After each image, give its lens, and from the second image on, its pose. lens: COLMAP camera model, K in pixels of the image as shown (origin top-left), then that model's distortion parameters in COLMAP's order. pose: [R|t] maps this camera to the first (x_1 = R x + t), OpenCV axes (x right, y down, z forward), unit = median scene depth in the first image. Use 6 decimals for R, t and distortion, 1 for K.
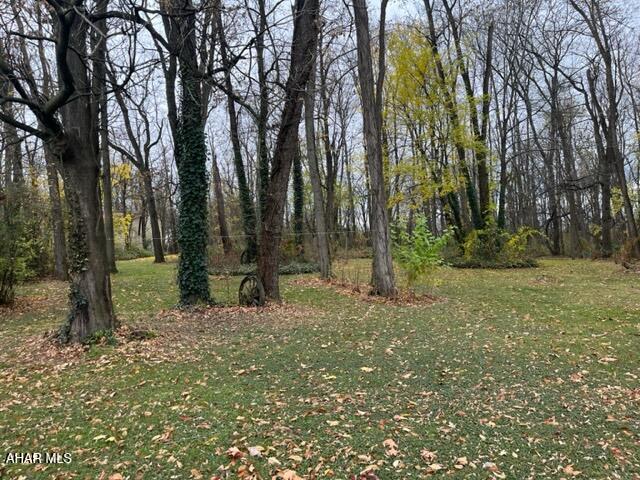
lens RADIAL K [[490.3, 0, 320.0], [0, 490.3, 243.7], [0, 0, 1]] dist [0.028959, -0.009417]
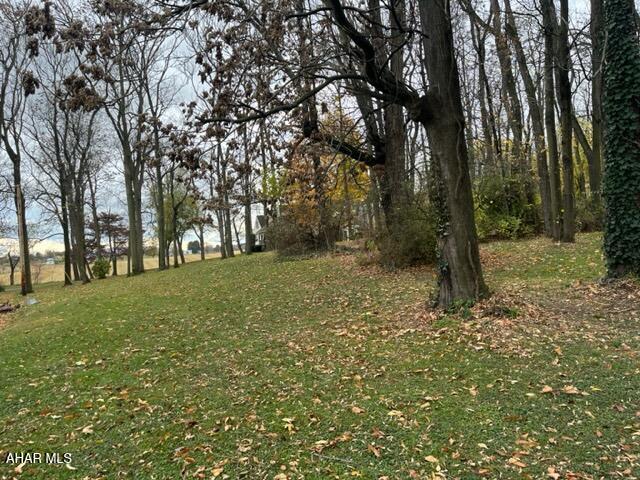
lens RADIAL K [[490.3, 0, 319.7], [0, 490.3, 236.1], [0, 0, 1]] dist [0.028959, -0.009417]
pose [[0.517364, 0.017942, -0.855577, 0.206686], [0.053590, 0.997139, 0.053316, -0.007807], [0.854086, -0.073434, 0.514922, 0.298298]]
